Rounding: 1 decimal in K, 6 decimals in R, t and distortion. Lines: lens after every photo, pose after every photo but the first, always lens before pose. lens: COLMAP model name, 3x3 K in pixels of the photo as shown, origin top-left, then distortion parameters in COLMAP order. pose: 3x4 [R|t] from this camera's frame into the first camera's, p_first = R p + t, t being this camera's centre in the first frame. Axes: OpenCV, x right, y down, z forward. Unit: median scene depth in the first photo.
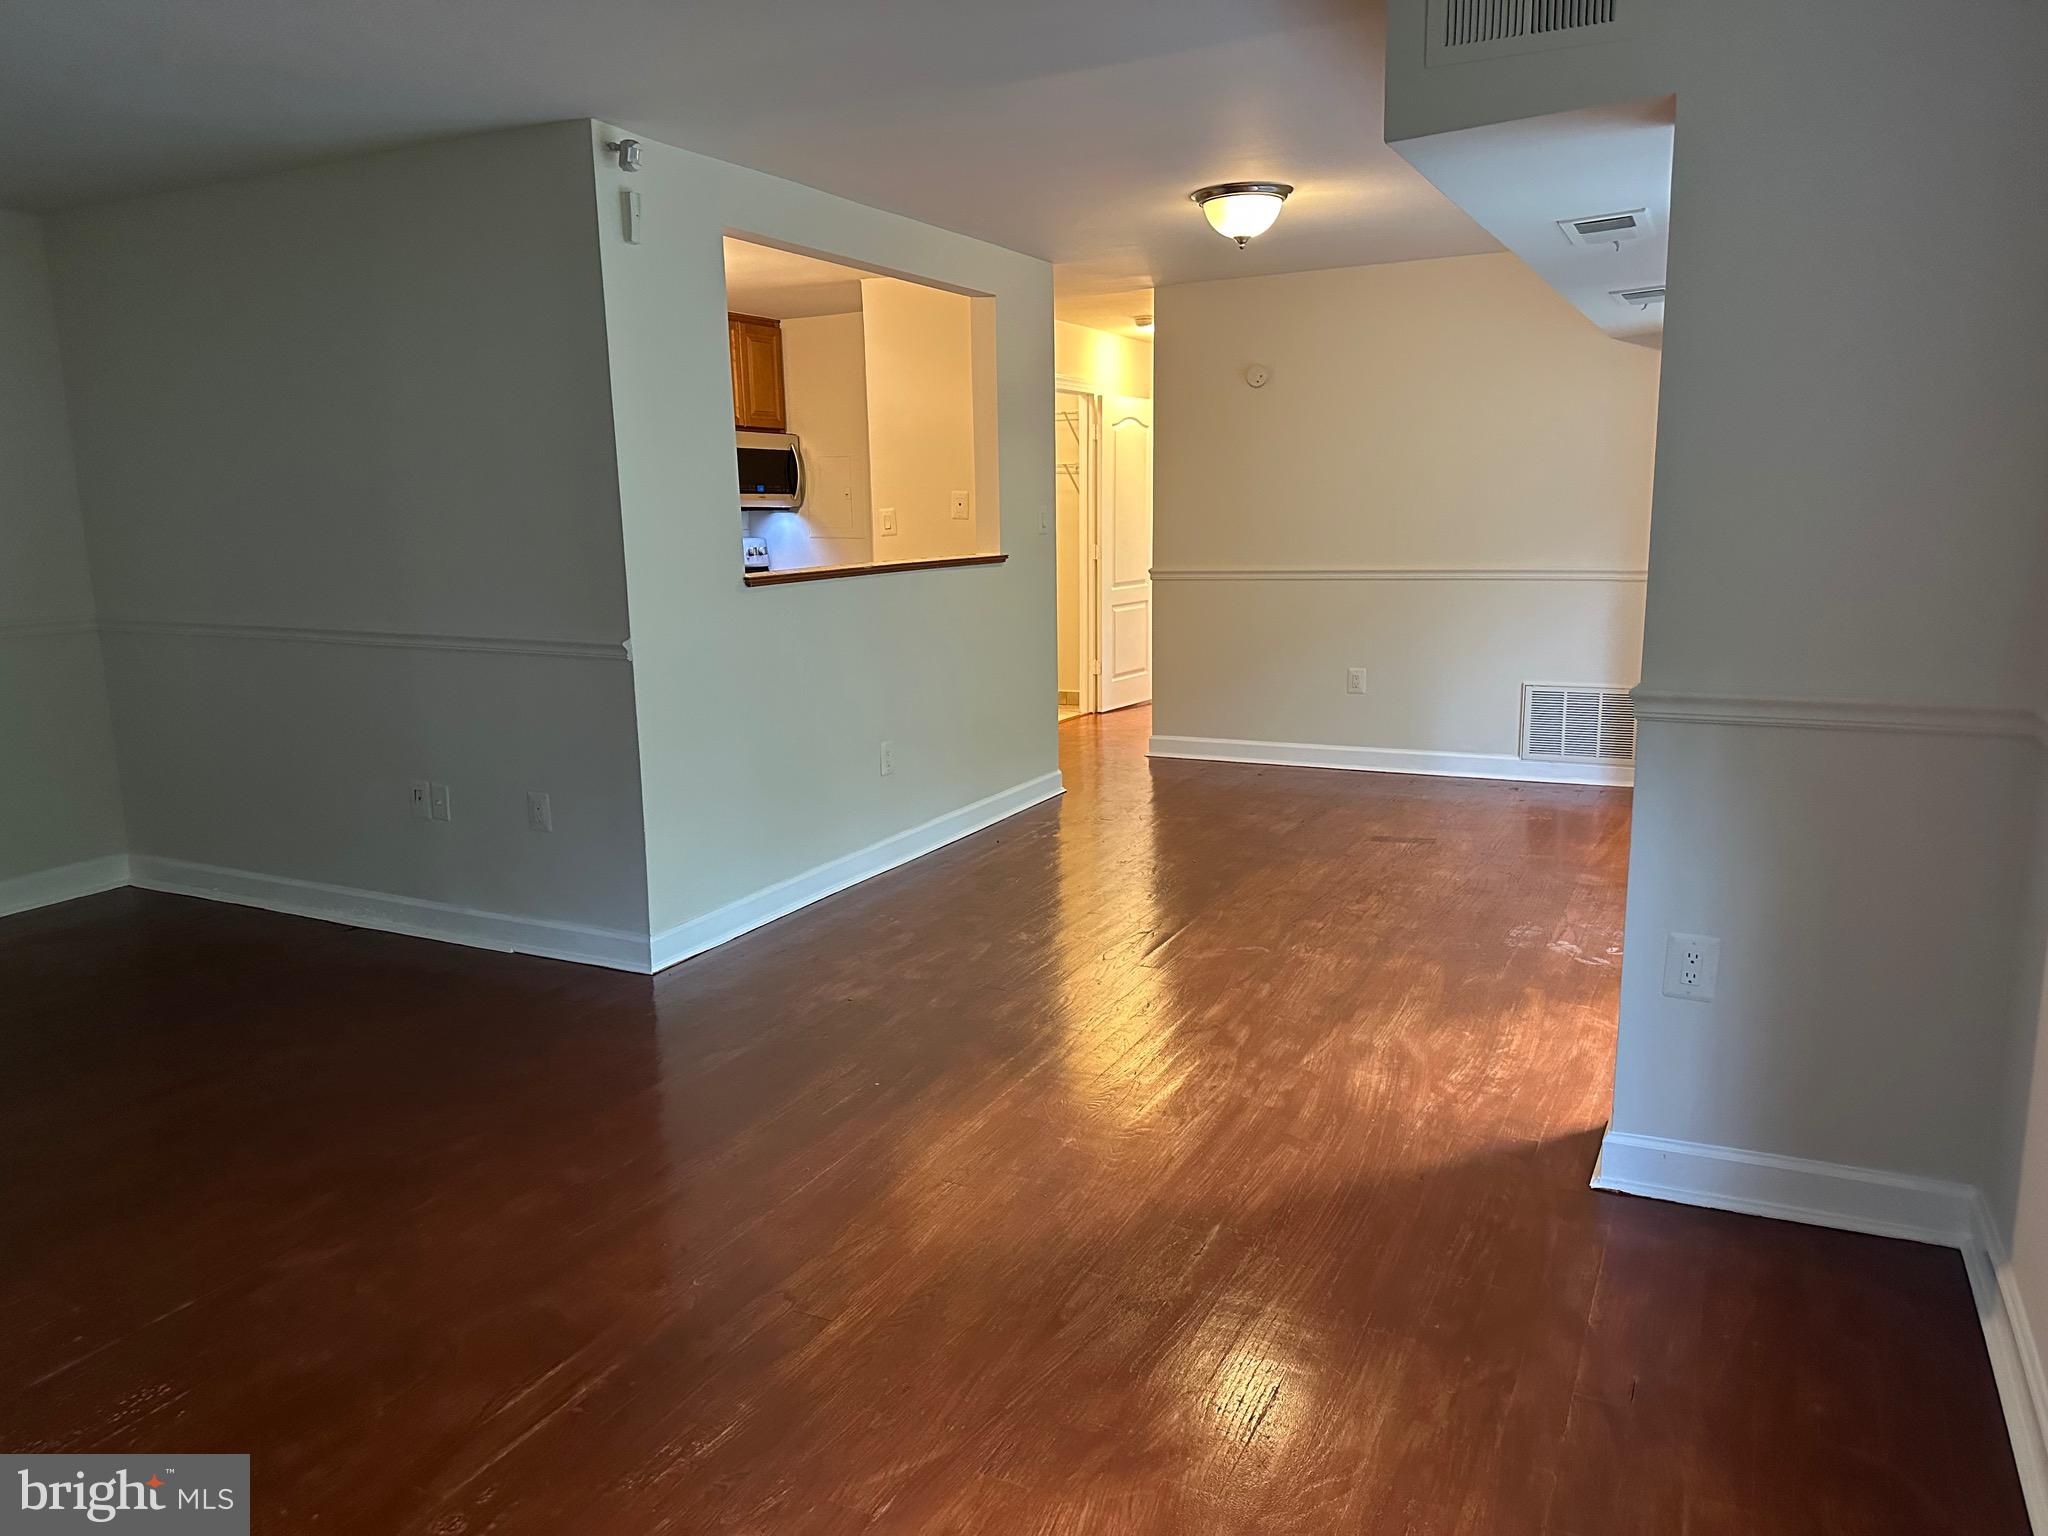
lens RADIAL K [[1418.1, 0, 1022.8], [0, 1418.1, 797.4], [0, 0, 1]] dist [0.132368, -0.139498]
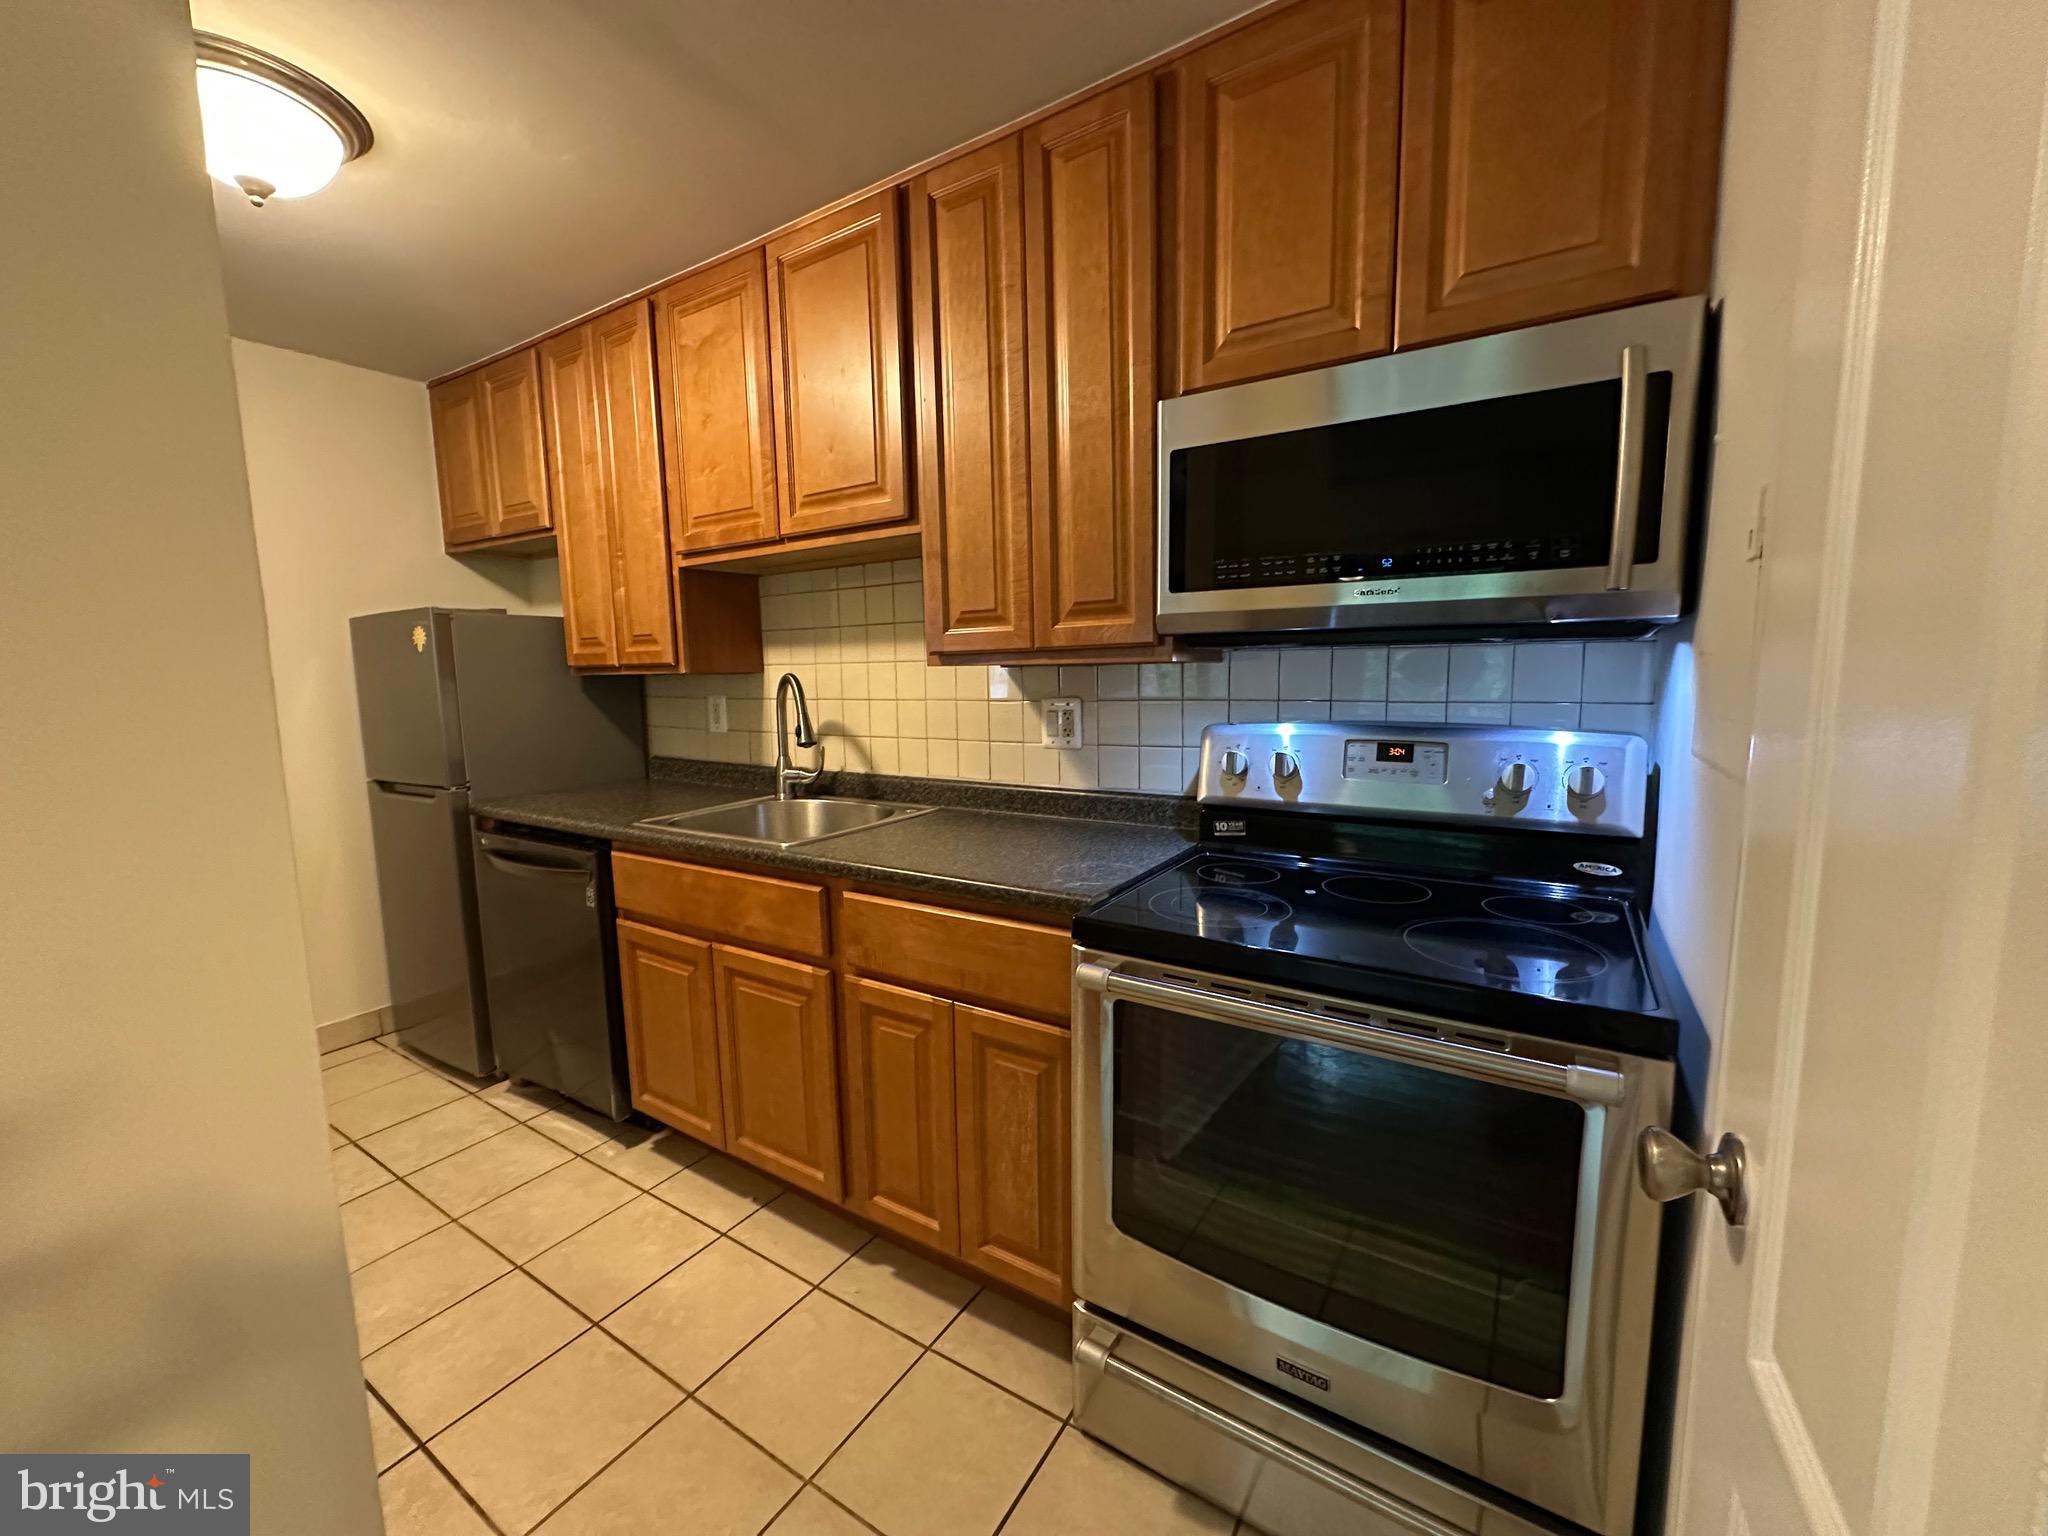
lens RADIAL K [[818.2, 0, 1020.6], [0, 818.2, 771.7], [0, 0, 1]] dist [-0.003084, -0.017973]
pose [[-0.093685, 0.139941, -0.985718, -0.030030], [-0.187048, 0.969968, 0.155483, -0.327189], [0.977873, 0.198943, -0.064696, 1.652557]]
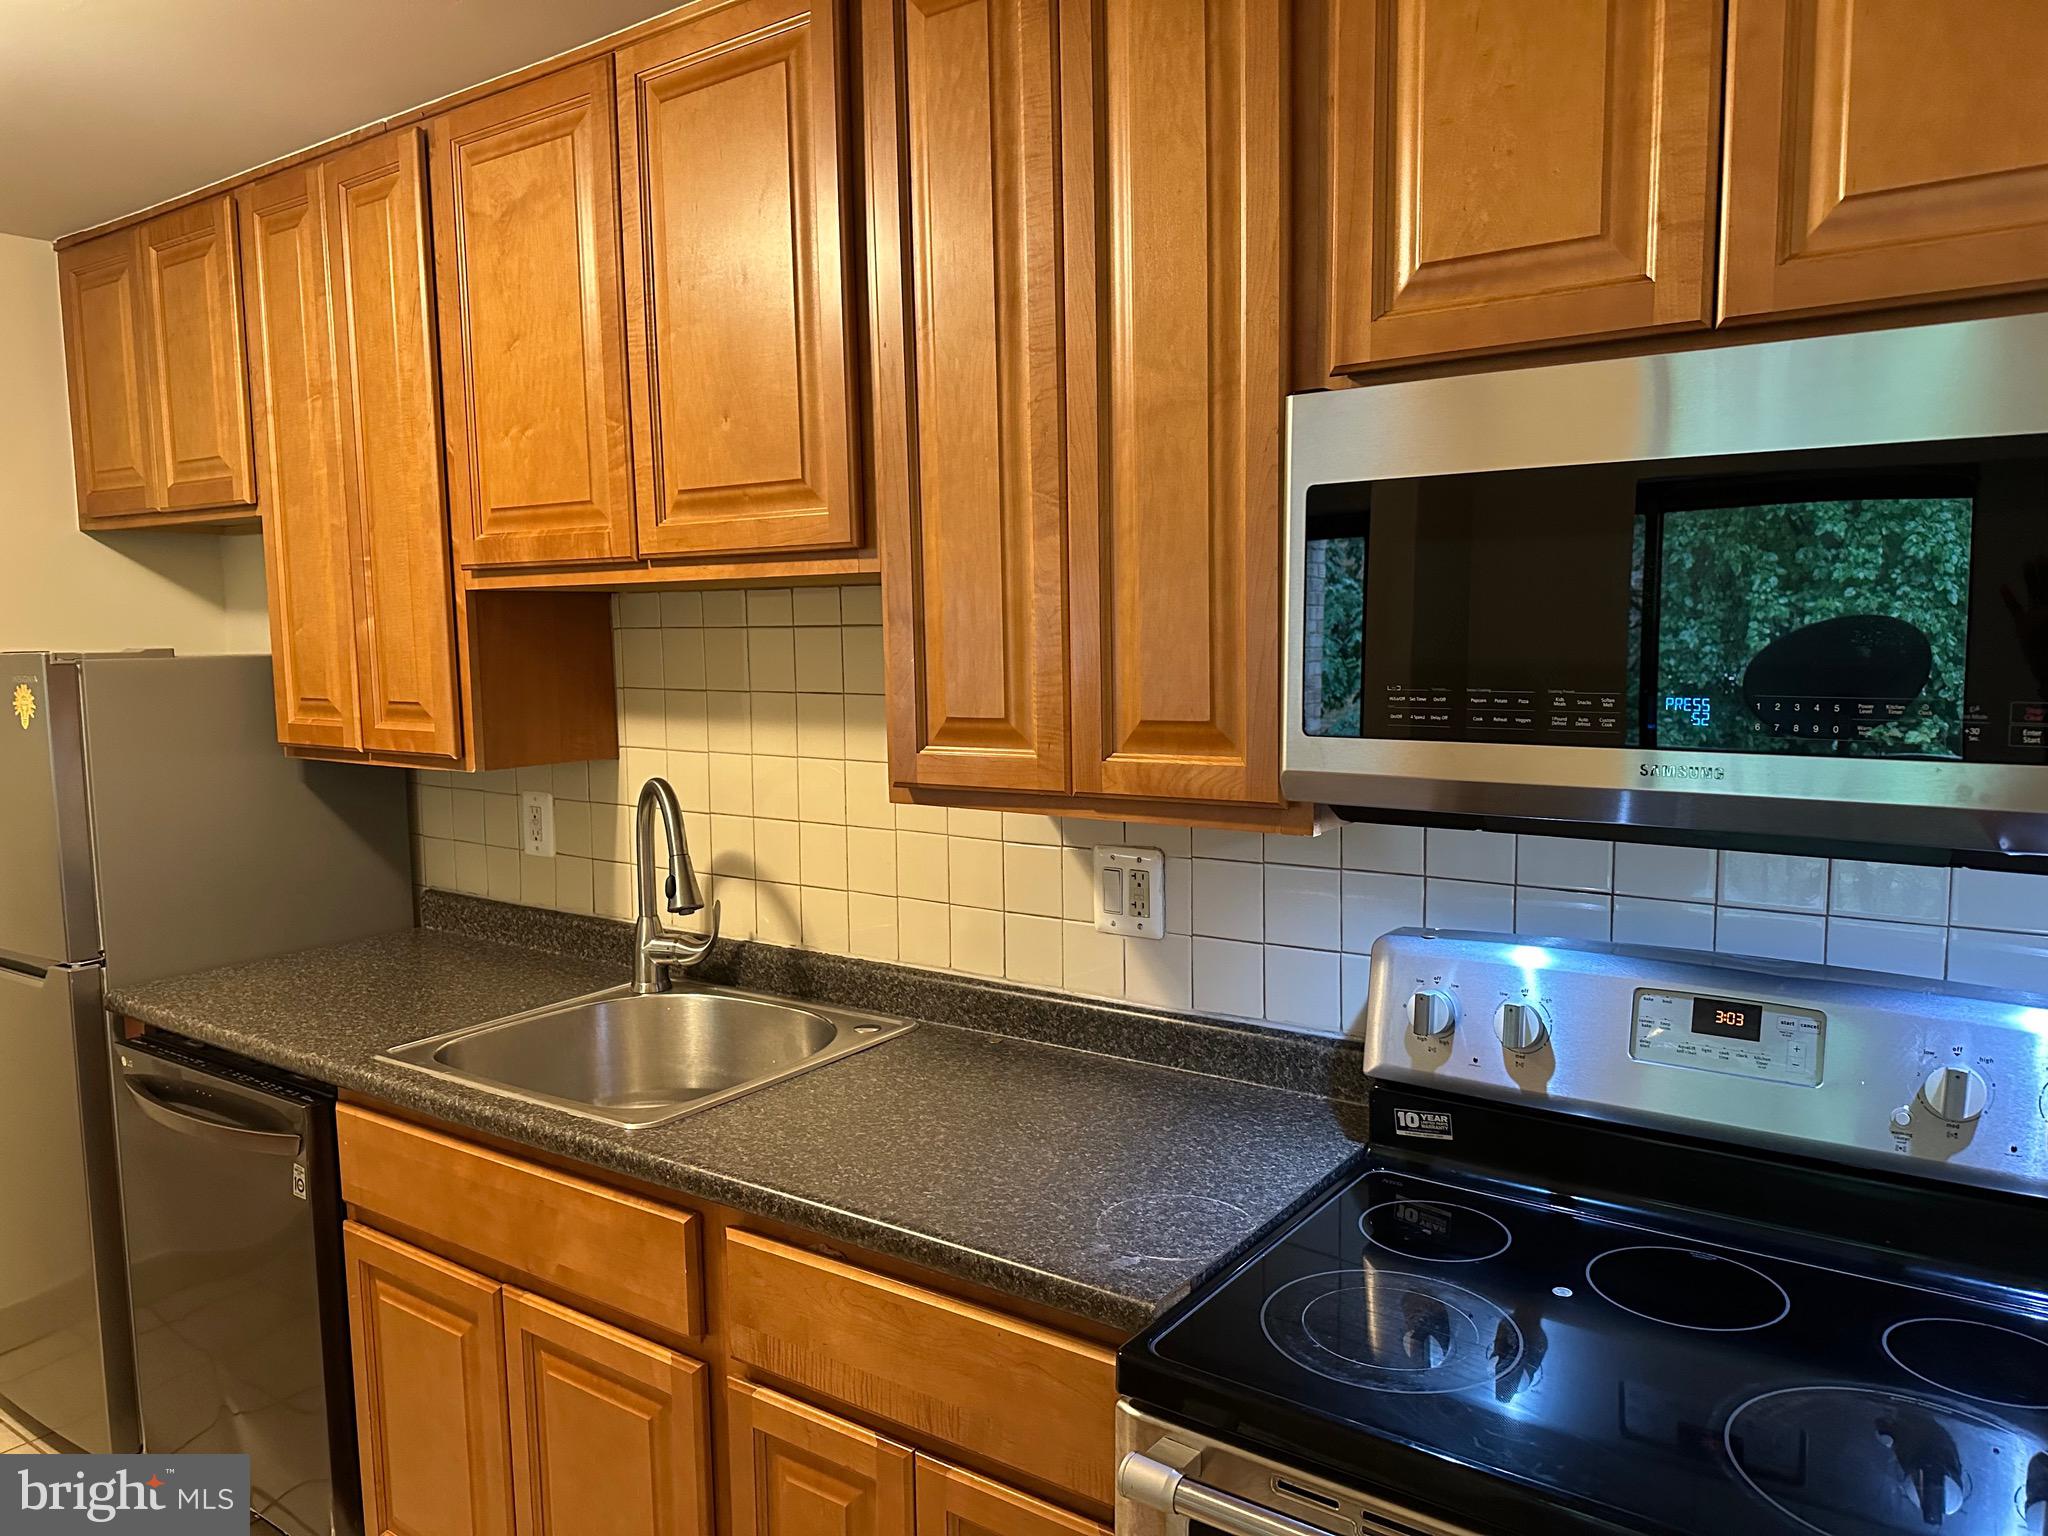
lens RADIAL K [[1427.5, 0, 1038.0], [0, 1427.5, 774.5], [0, 0, 1]] dist [0.088496, -0.148629]
pose [[-0.138391, 0.117887, -0.983336, -0.043876], [-0.189126, 0.971473, 0.143082, -0.379915], [0.972152, 0.205776, -0.112148, 1.655099]]
